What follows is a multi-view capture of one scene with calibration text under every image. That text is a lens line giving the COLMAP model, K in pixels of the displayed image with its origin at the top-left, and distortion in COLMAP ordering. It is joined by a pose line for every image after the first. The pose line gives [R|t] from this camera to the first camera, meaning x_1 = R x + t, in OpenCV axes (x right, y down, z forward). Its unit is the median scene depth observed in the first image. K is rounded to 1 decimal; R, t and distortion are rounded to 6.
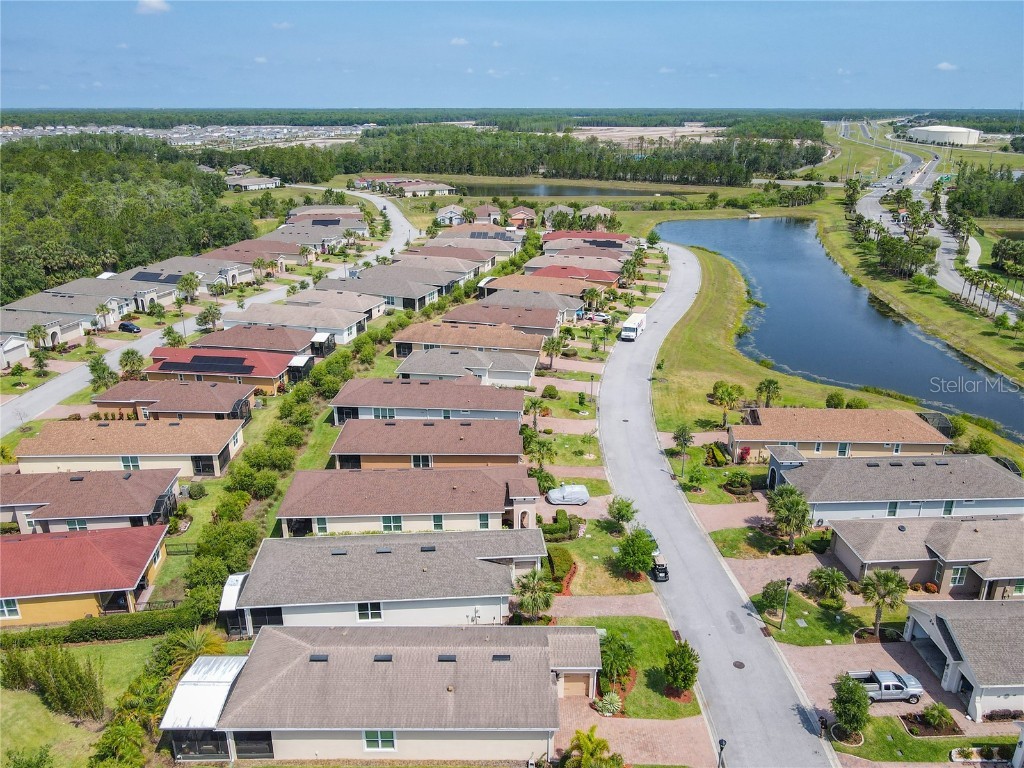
lens RADIAL K [[773.8, 0, 510.2], [0, 773.8, 381.1], [0, 0, 1]] dist [-0.004347, 0.010871]
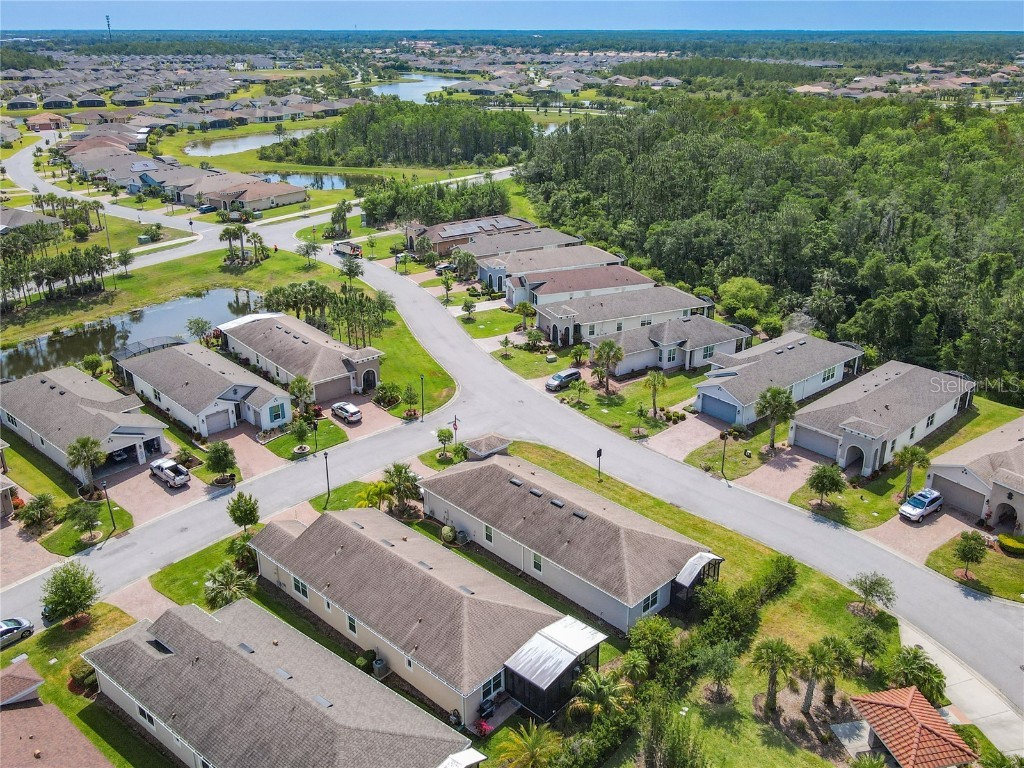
lens RADIAL K [[860.1, 0, 506.3], [0, 860.1, 345.7], [0, 0, 1]] dist [-0.012553, 0.010121]
pose [[-0.737145, -0.233429, 0.634136, -0.377669], [0.227890, 0.797583, 0.558504, -0.215474], [-0.636147, 0.556212, -0.534739, 0.560883]]
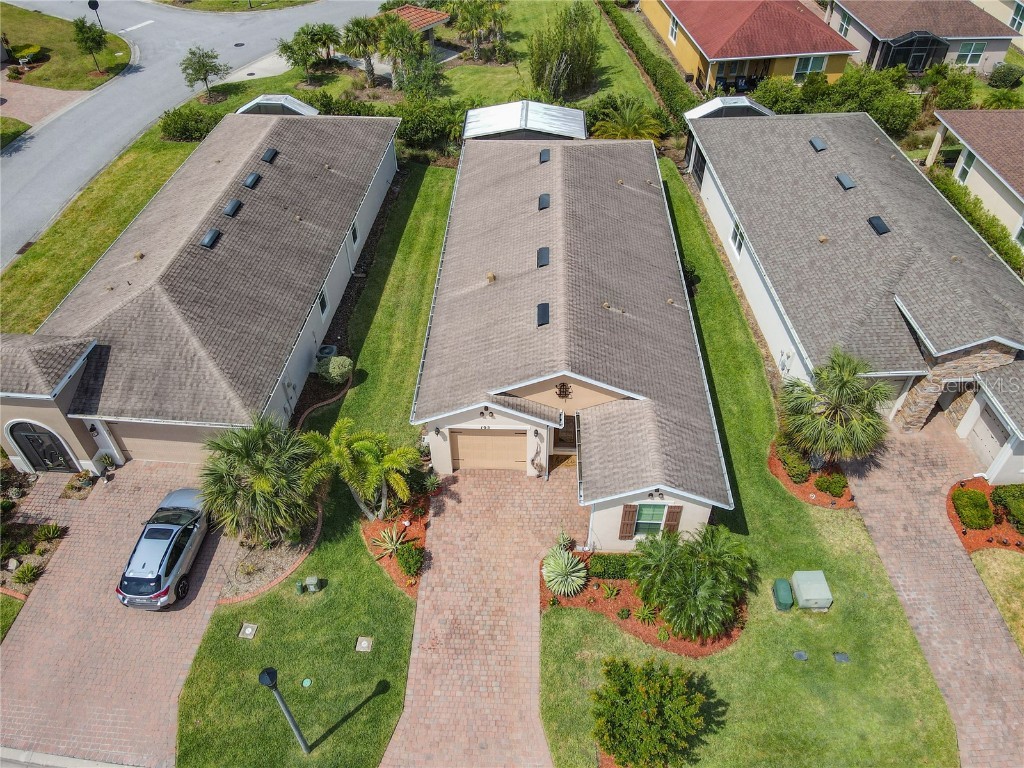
lens RADIAL K [[753.0, 0, 508.6], [0, 753.0, 388.0], [0, 0, 1]] dist [0.011533, 0.004011]
pose [[-0.037434, 0.686026, -0.726613, 0.160027], [-0.322380, 0.679956, 0.658583, 0.023496], [0.945870, 0.258899, 0.195707, 0.355100]]
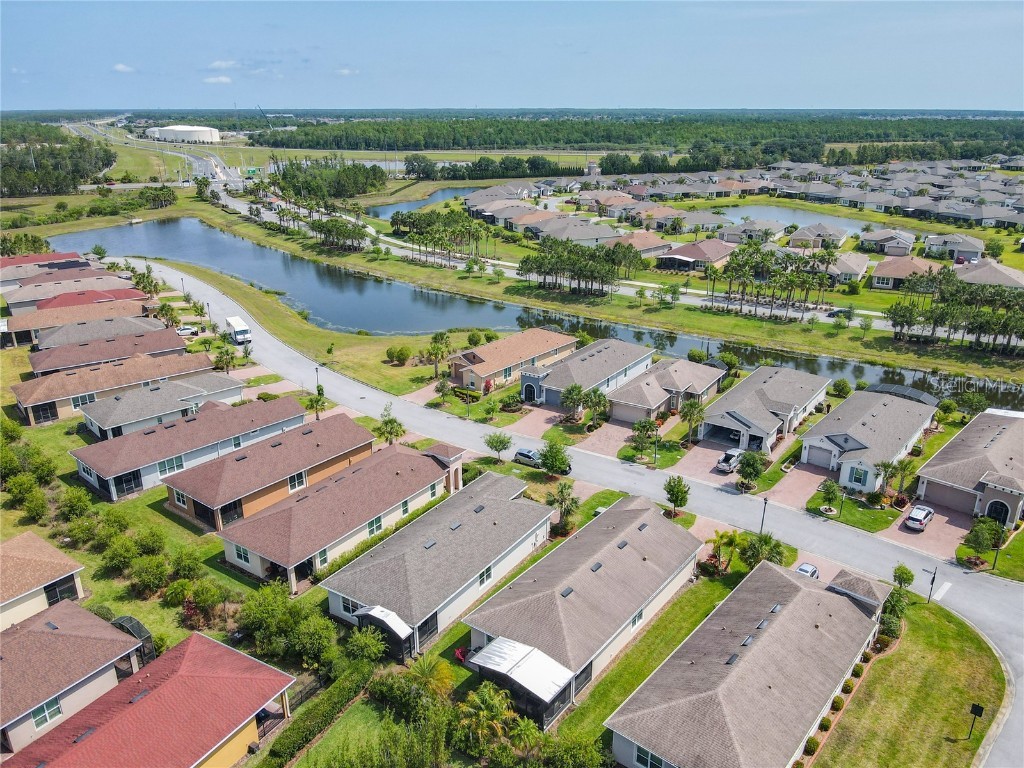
lens RADIAL K [[761.2, 0, 507.6], [0, 761.2, 386.8], [0, 0, 1]] dist [-0.002817, 0.006017]
pose [[0.615606, -0.275814, 0.738211, -0.419570], [0.267772, 0.954227, 0.133223, -0.042802], [-0.741166, 0.115659, 0.661284, 0.112875]]
